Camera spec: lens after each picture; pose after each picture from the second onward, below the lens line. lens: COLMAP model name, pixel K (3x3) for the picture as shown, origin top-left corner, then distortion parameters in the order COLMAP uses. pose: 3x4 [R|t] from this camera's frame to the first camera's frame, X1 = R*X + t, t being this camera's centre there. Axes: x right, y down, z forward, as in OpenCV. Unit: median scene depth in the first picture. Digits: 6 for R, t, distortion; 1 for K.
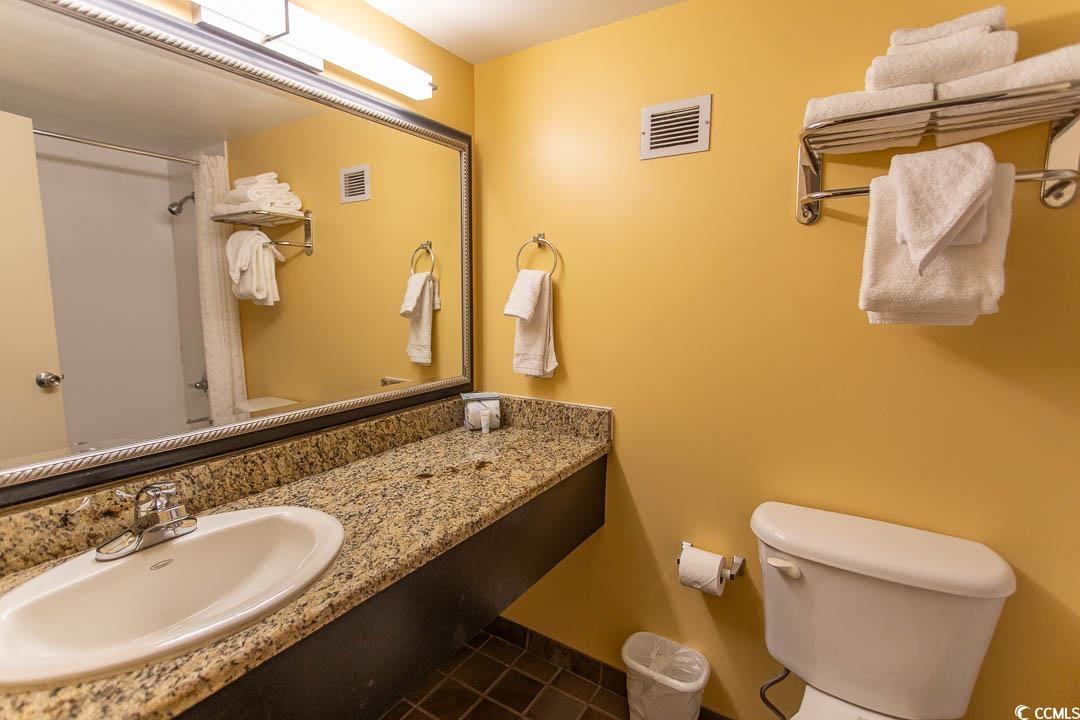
lens RADIAL K [[508.3, 0, 536.3], [0, 508.3, 359.0], [0, 0, 1]] dist [-0.000719, 0.001816]
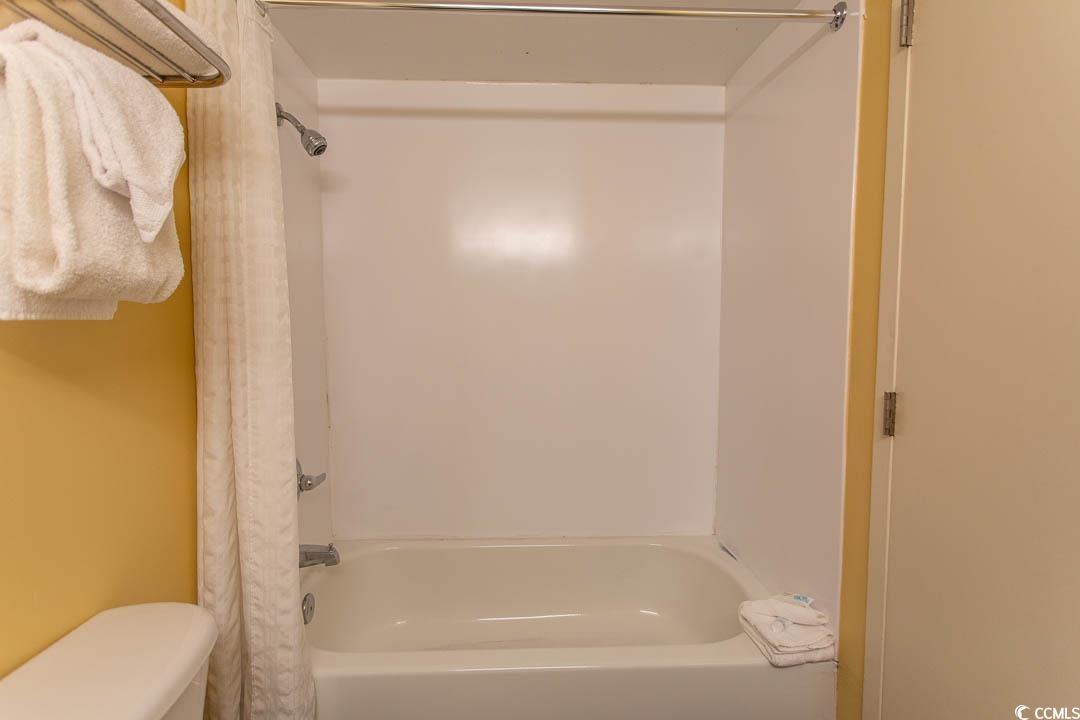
lens RADIAL K [[508.3, 0, 542.3], [0, 508.3, 356.3], [0, 0, 1]] dist [-0.000719, 0.001816]
pose [[-0.579978, -0.050018, 0.813095, -0.079611], [0.115132, 0.983062, 0.142597, -0.035544], [-0.806455, 0.176317, -0.564395, 0.691737]]
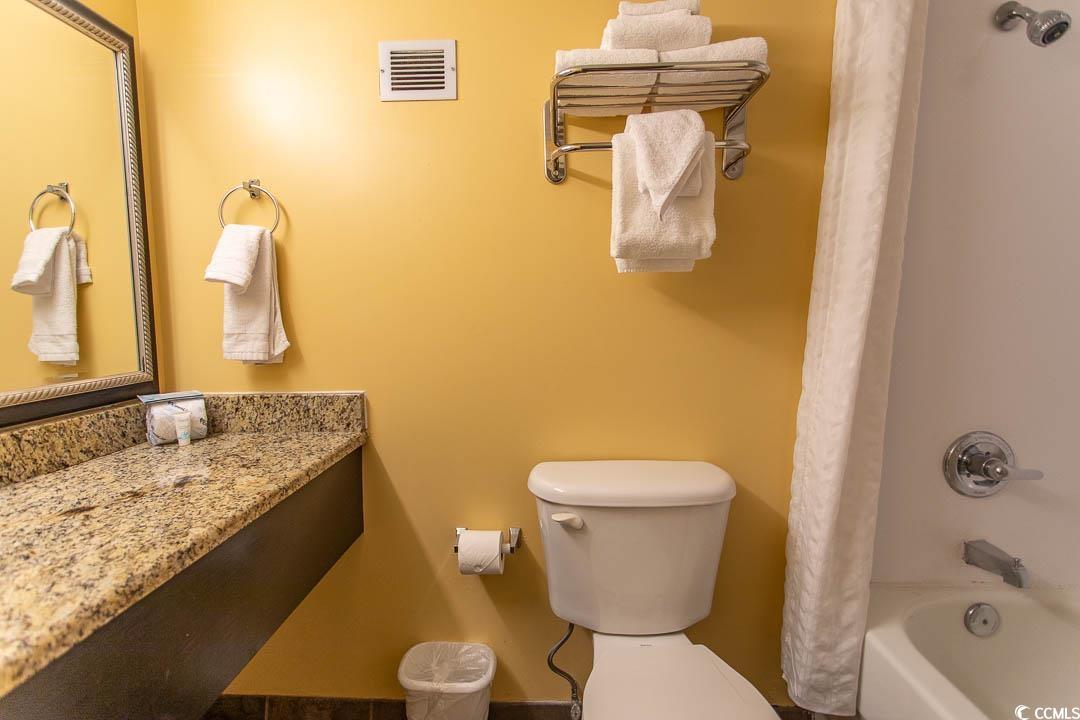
lens RADIAL K [[508.3, 0, 539.2], [0, 508.3, 357.3], [0, 0, 1]] dist [-0.000719, 0.001816]
pose [[0.857009, -0.058042, 0.512022, -0.038408], [0.078054, 0.996793, -0.017651, 0.092196], [-0.509356, 0.055092, 0.858791, 0.140916]]
